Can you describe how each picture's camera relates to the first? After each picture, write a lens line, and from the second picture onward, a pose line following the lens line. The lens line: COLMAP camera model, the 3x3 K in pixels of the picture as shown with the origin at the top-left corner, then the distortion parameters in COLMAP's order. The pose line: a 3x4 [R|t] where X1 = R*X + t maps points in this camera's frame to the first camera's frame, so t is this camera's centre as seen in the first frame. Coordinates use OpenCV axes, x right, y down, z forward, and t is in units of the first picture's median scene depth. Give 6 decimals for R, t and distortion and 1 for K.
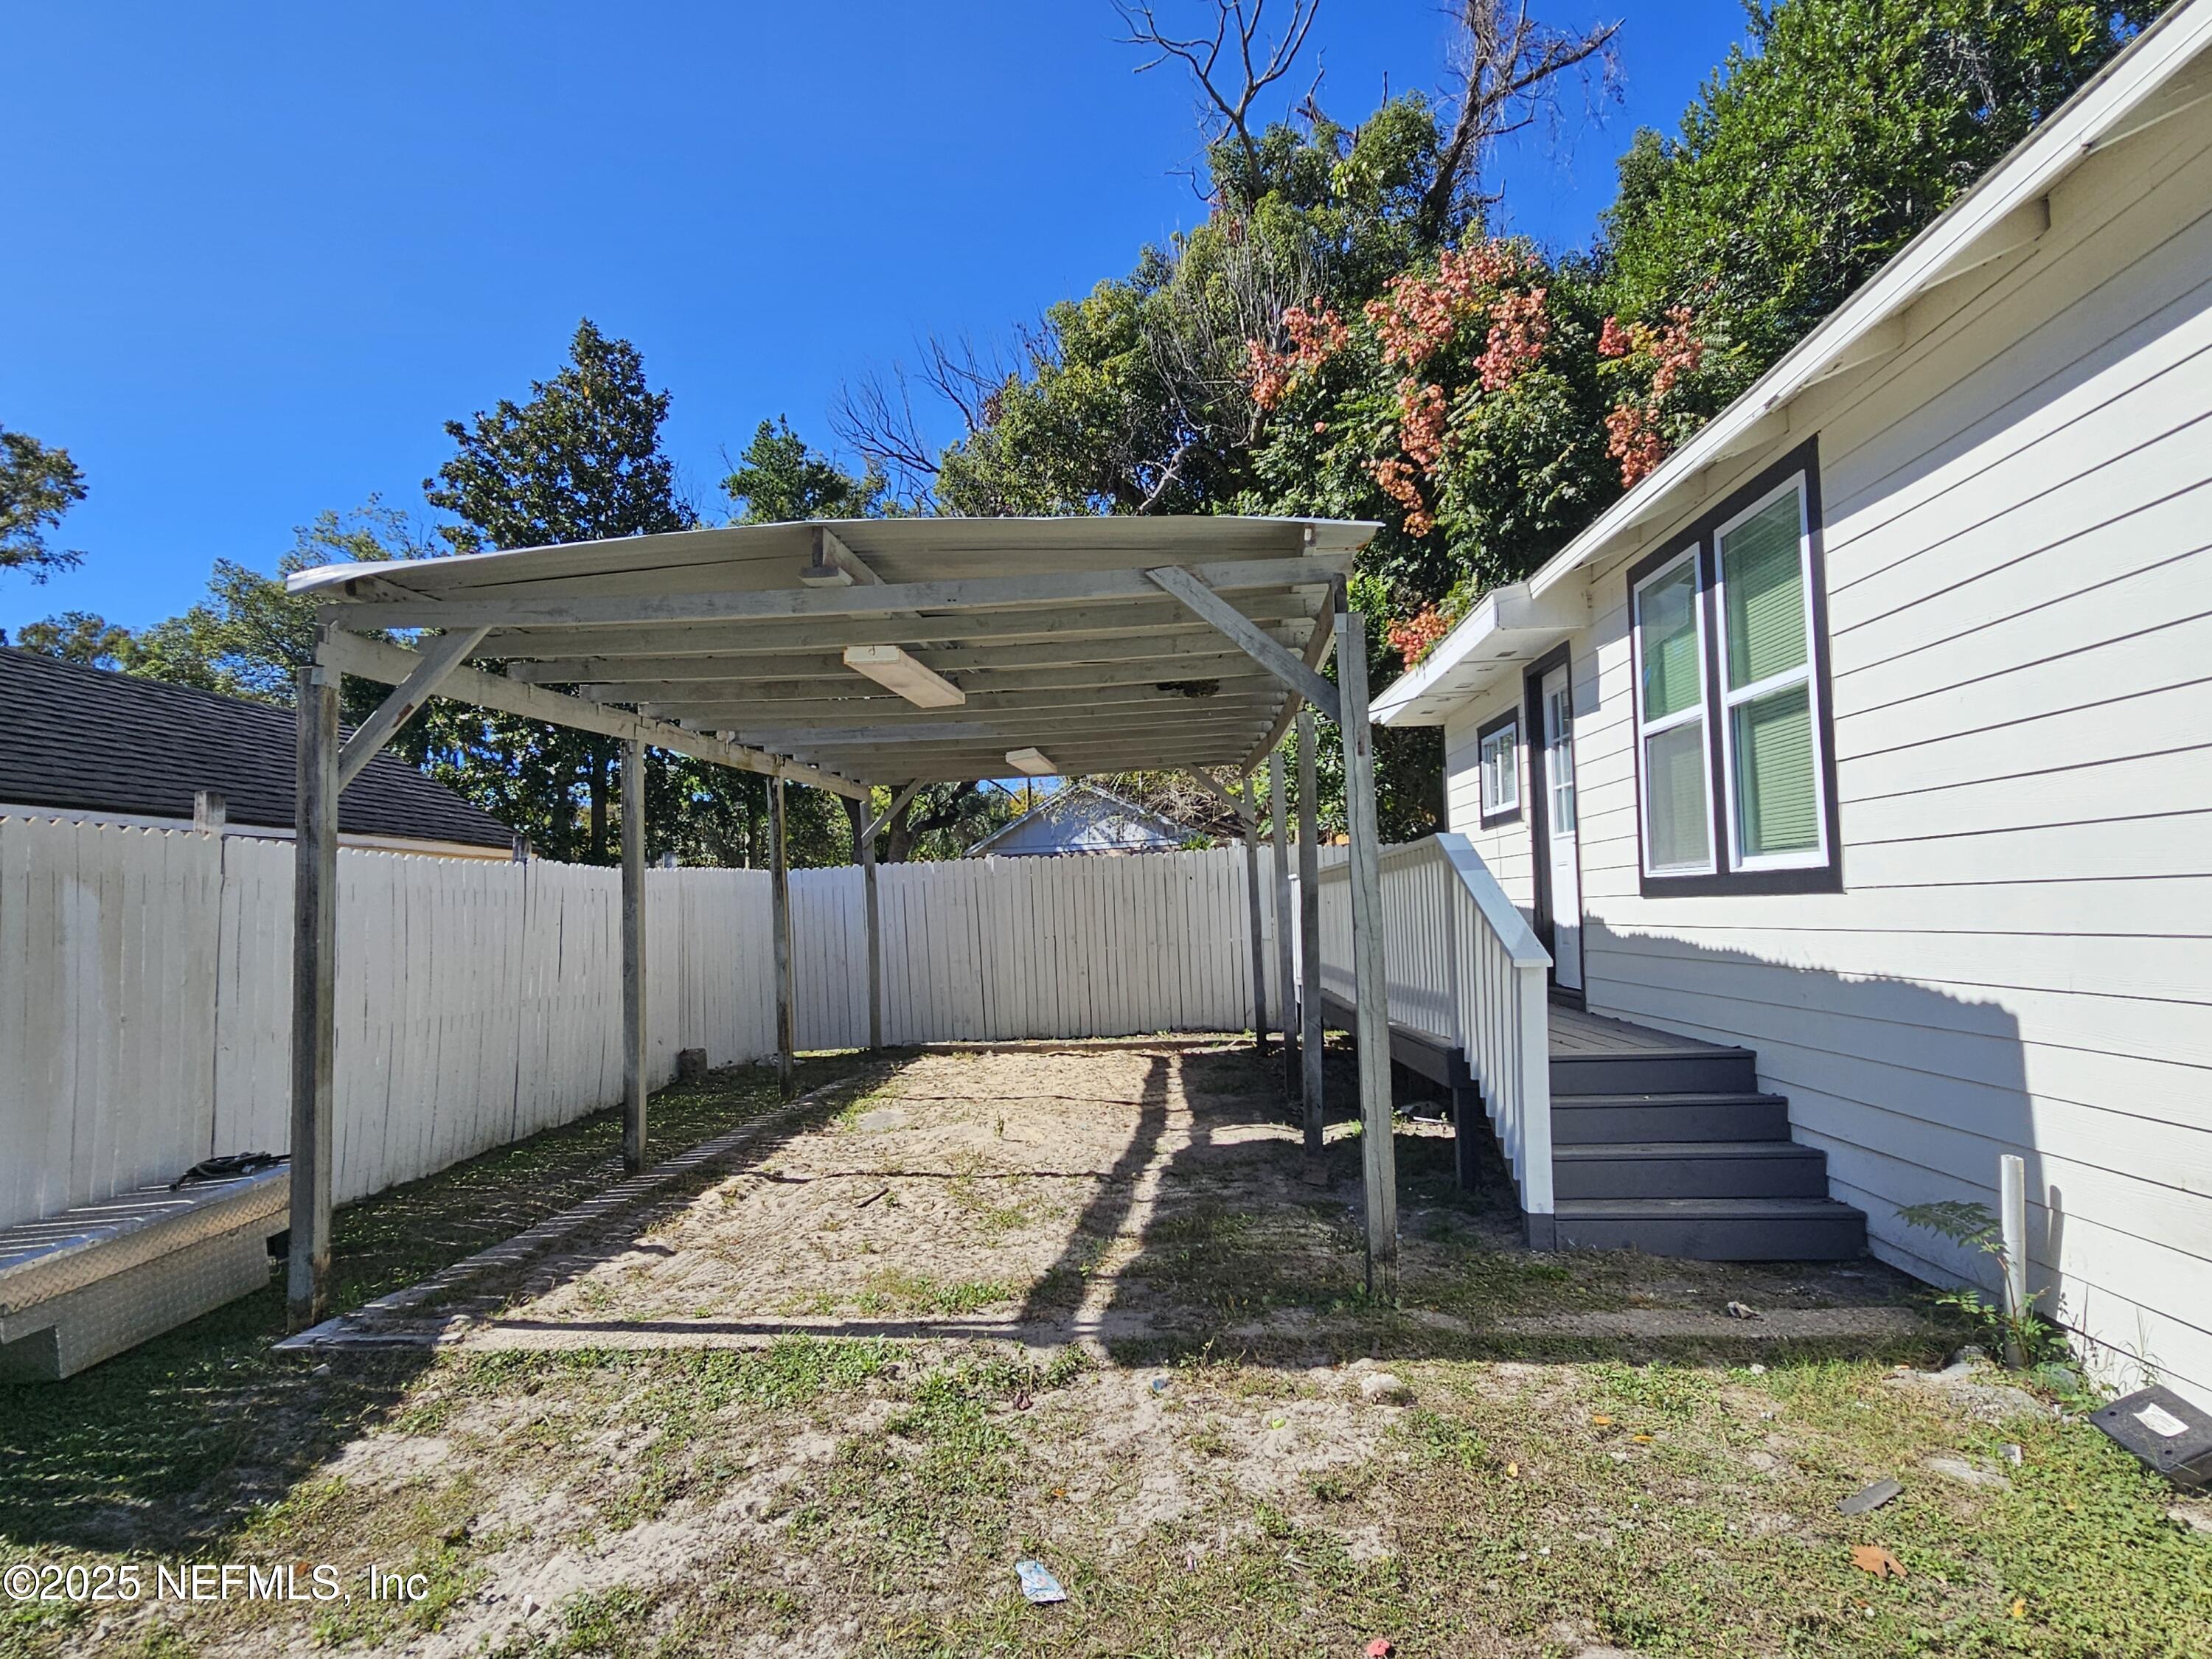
lens RADIAL K [[1315.2, 0, 1106.0], [0, 1315.2, 829.5], [0, 0, 1]] dist [-0.002901, 0.000156]
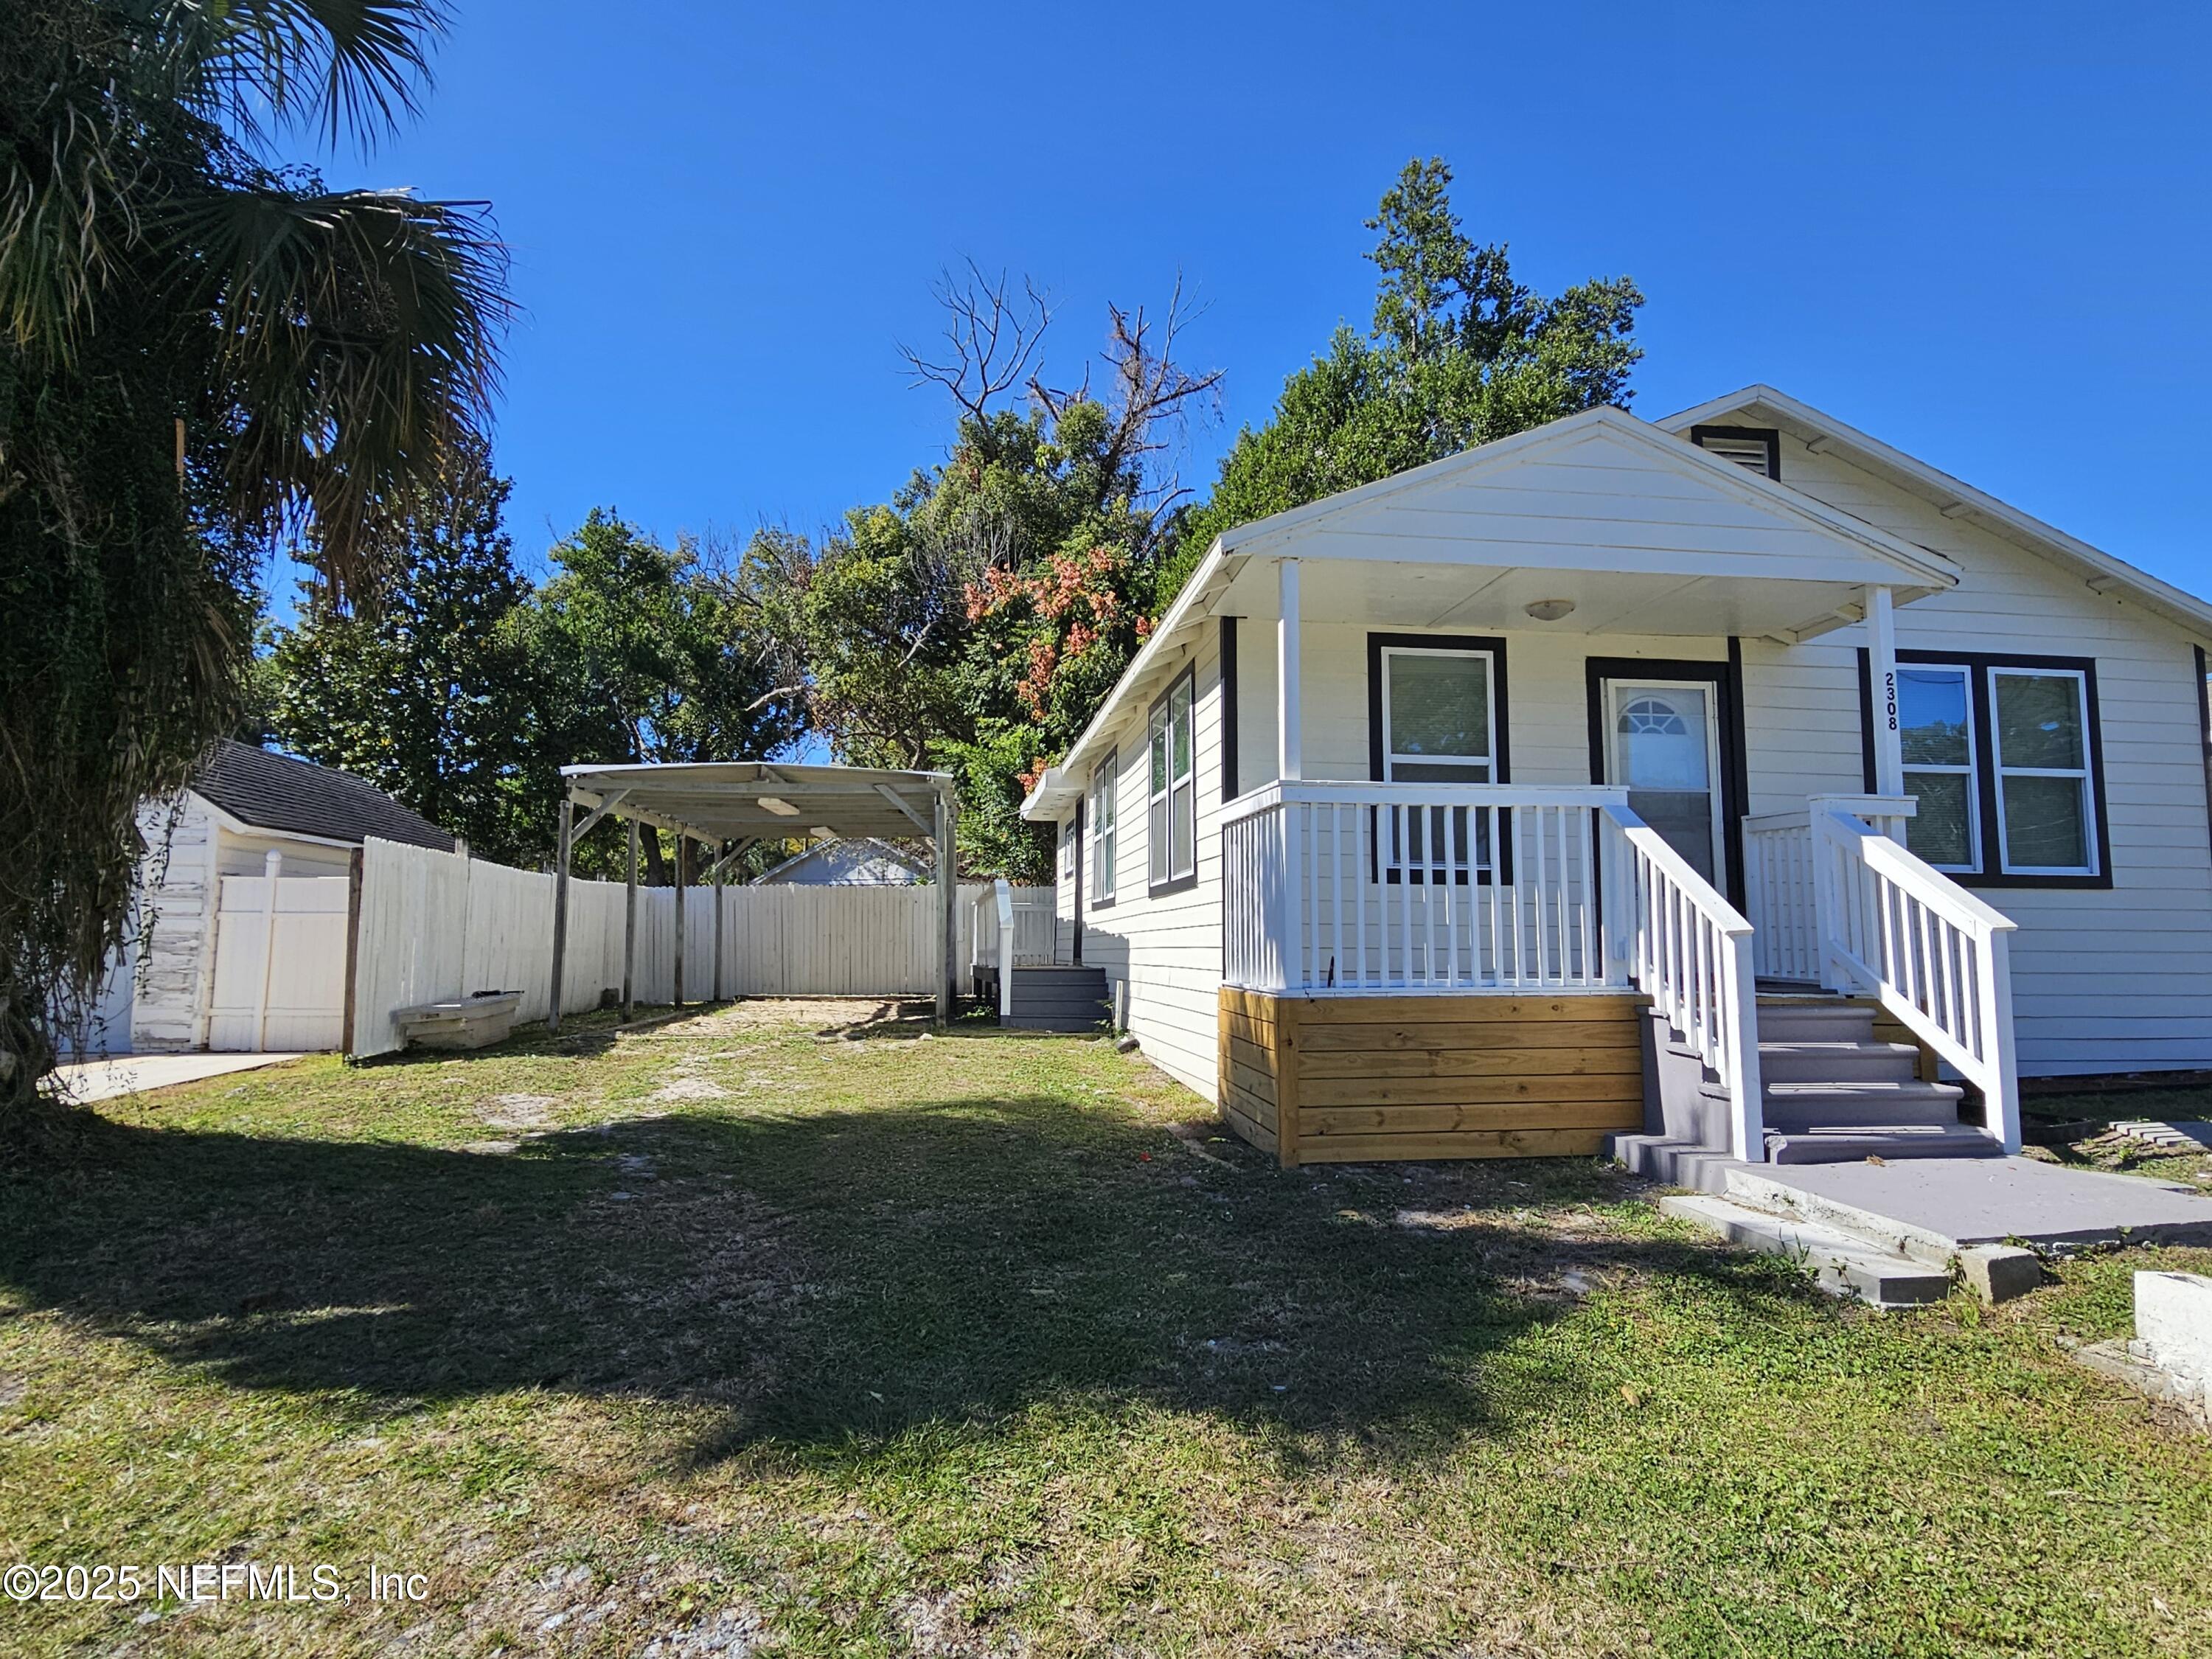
lens RADIAL K [[1315.2, 0, 1106.0], [0, 1315.2, 829.5], [0, 0, 1]] dist [-0.002901, 0.000156]
pose [[0.984746, 0.047364, 0.167429, 0.014625], [-0.042048, 0.998497, -0.035156, -0.004405], [-0.168843, 0.027580, 0.985257, -0.520615]]
